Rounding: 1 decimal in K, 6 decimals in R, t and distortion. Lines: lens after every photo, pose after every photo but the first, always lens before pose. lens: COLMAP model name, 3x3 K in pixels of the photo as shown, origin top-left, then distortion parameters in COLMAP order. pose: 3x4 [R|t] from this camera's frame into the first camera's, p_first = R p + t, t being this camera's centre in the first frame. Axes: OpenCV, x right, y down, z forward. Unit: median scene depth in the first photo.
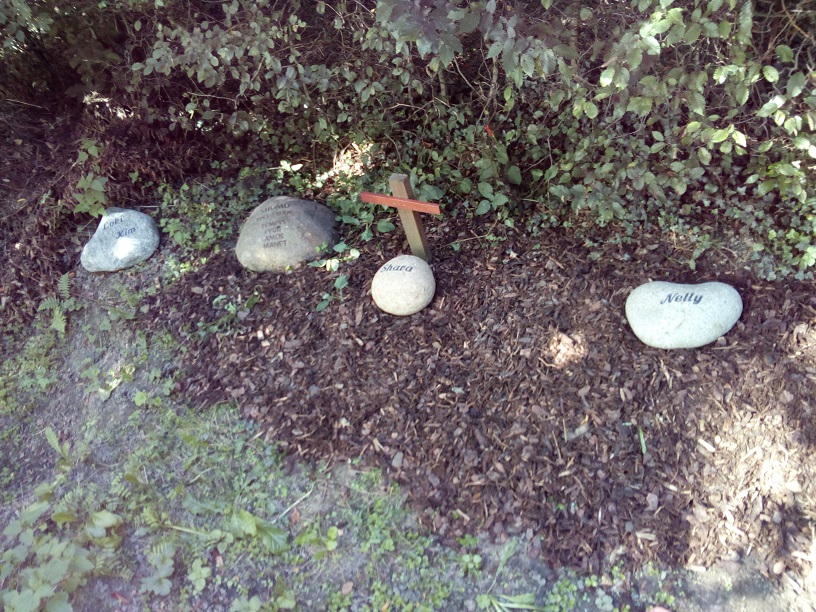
lens RADIAL K [[639.4, 0, 408.1], [0, 639.4, 305.0], [0, 0, 1]] dist [0.052381, -0.017138]
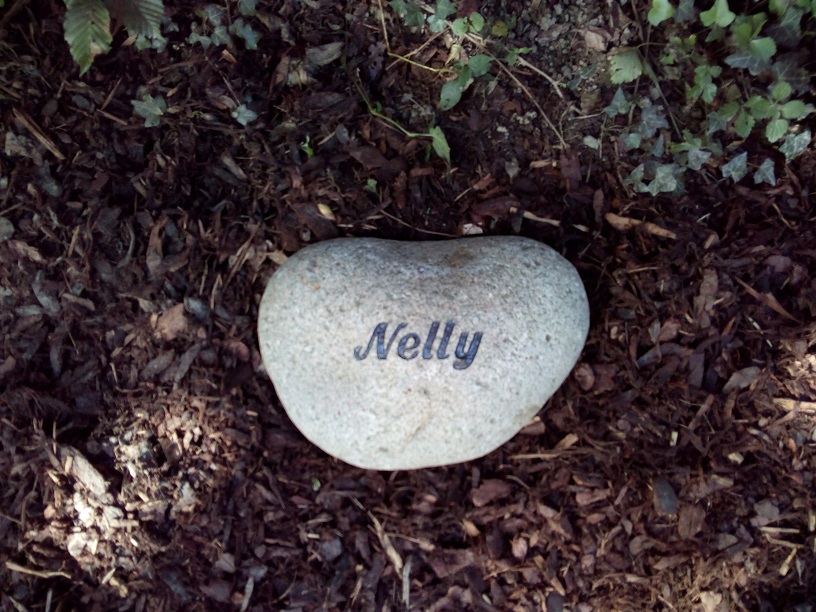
lens RADIAL K [[639.4, 0, 406.5], [0, 639.4, 306.3], [0, 0, 1]] dist [0.052381, -0.017138]
pose [[0.923434, -0.270067, 0.272640, 0.333943], [0.082309, 0.833302, 0.546656, -0.177524], [-0.374826, -0.482360, 0.791729, 0.755660]]
